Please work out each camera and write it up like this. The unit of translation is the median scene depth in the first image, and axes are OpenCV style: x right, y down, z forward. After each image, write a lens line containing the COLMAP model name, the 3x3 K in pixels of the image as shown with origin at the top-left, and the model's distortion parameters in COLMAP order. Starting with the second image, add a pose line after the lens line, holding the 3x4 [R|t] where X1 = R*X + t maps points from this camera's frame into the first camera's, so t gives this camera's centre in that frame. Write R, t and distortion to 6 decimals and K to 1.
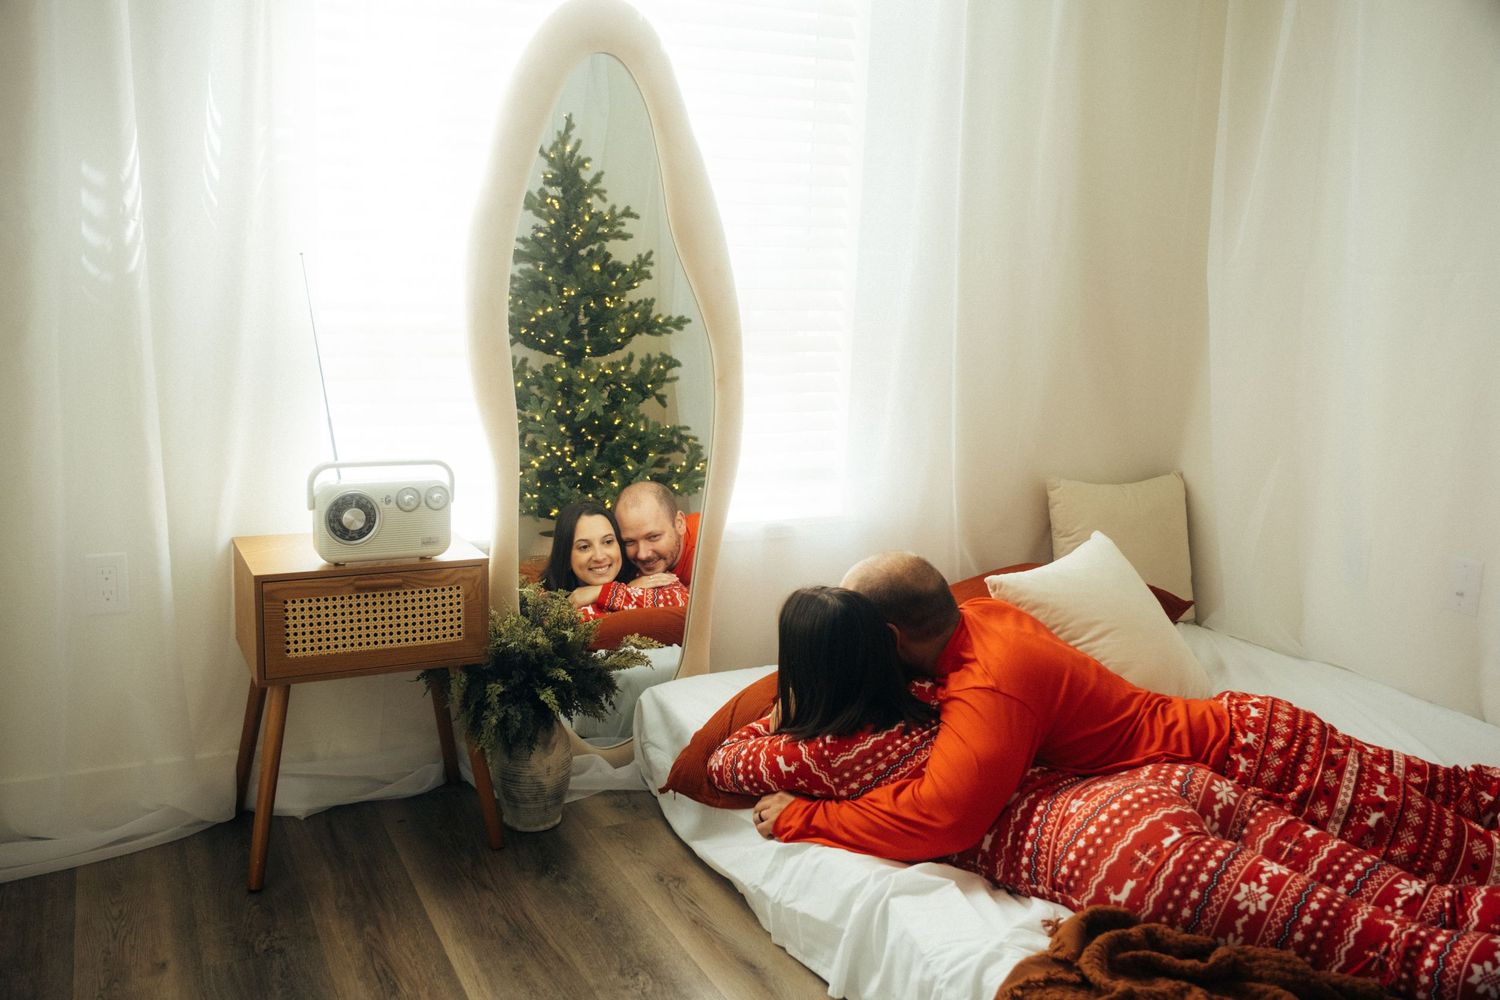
lens RADIAL K [[1195.1, 0, 688.6], [0, 1195.1, 565.2], [0, 0, 1]] dist [0.003557, 0.001088]
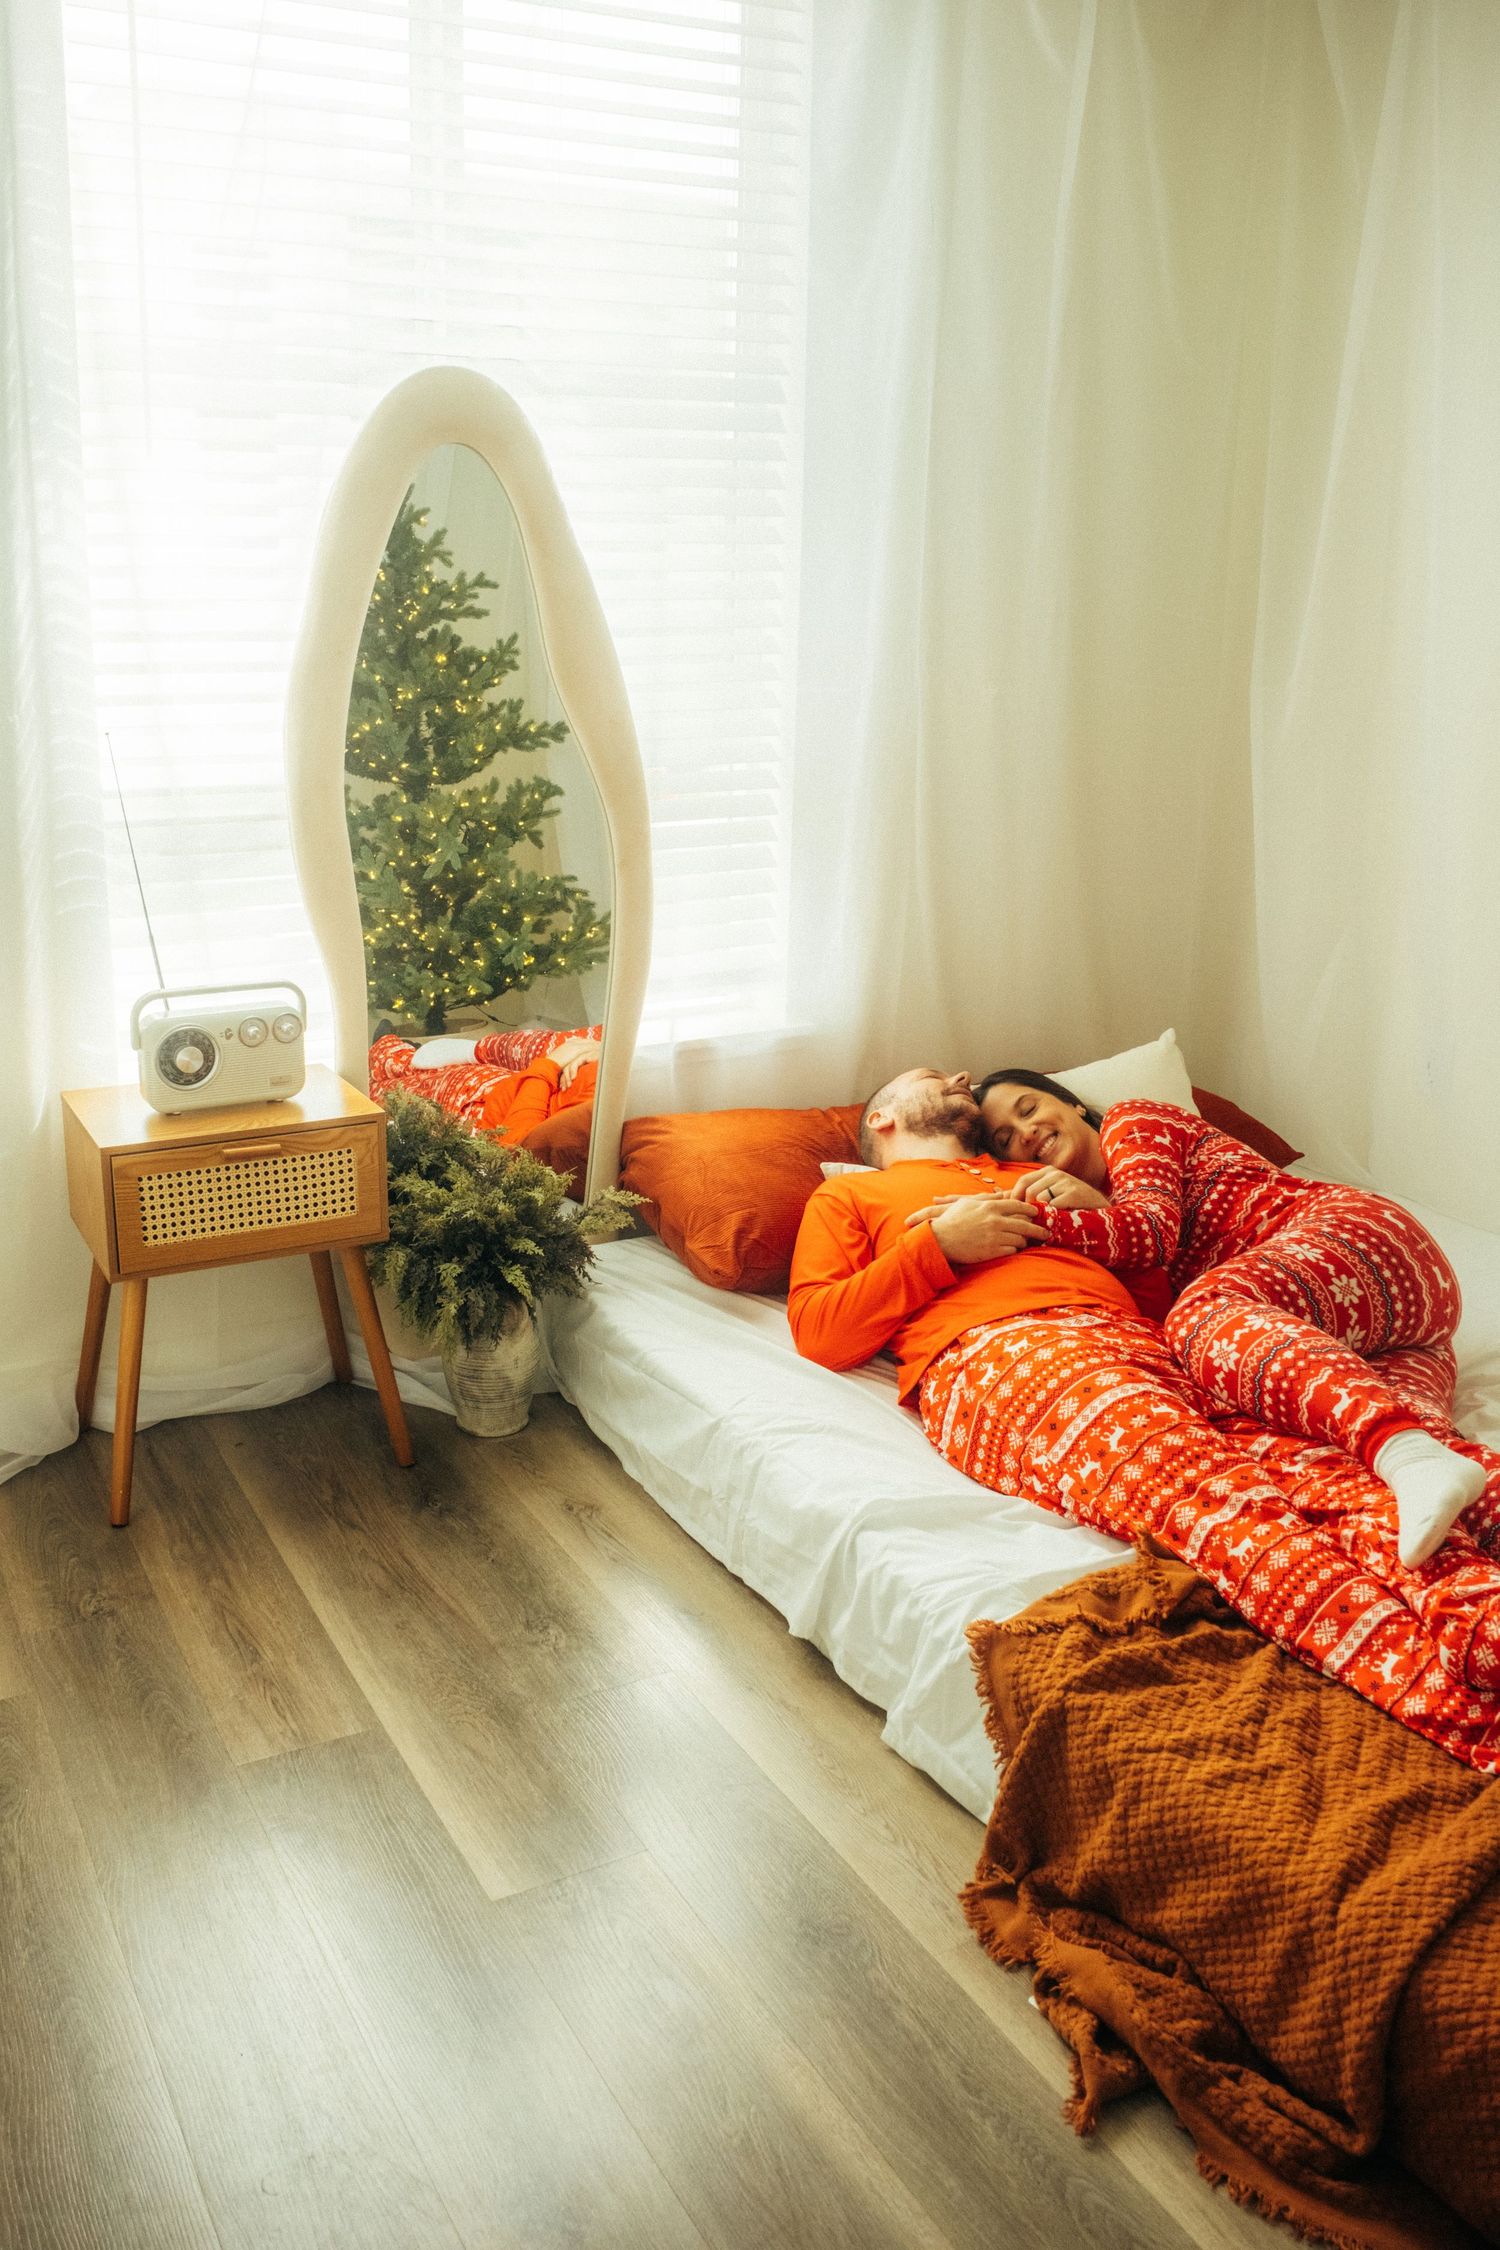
lens RADIAL K [[1786.7, 0, 750.0], [0, 1786.7, 1125.0], [0, 0, 1]] dist [-0.066315, -0.002333]
pose [[0.993239, -0.033744, 0.111074, -0.047933], [0.028534, 0.998432, 0.048167, -0.039806], [-0.112525, -0.044672, 0.992644, -0.176701]]
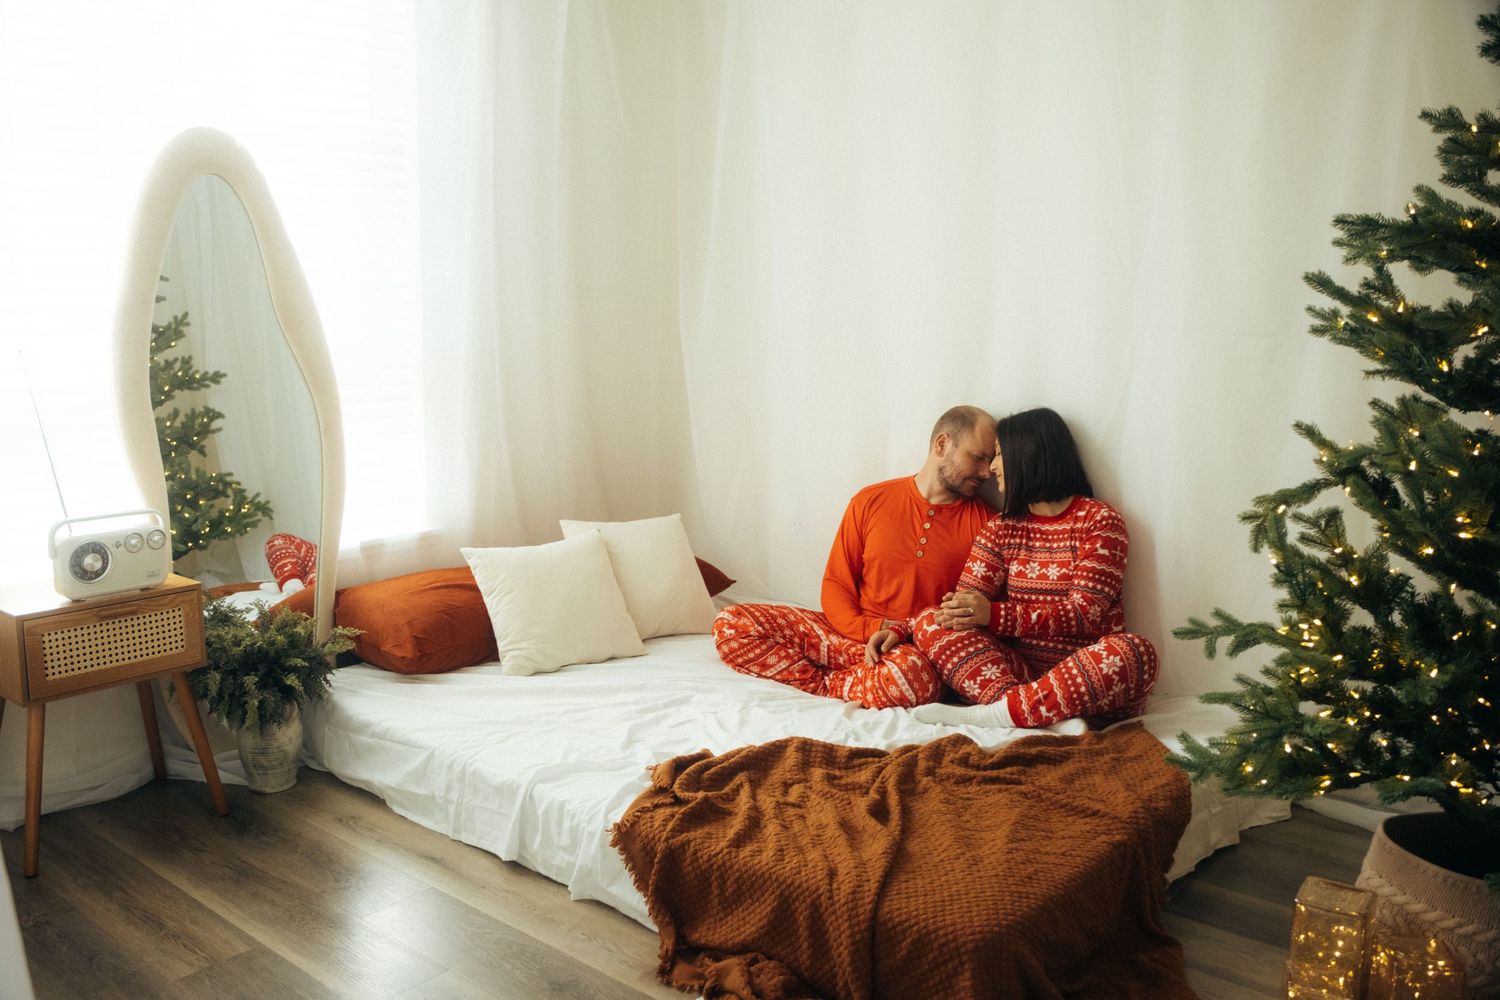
lens RADIAL K [[1197.4, 0, 748.6], [0, 1197.4, 488.3], [0, 0, 1]] dist [-0.050307, -0.000577]
pose [[0.886218, -0.086321, 0.455156, -0.180024], [0.125070, 0.990586, -0.055654, 0.030619], [-0.446067, 0.106248, 0.888671, -0.325056]]
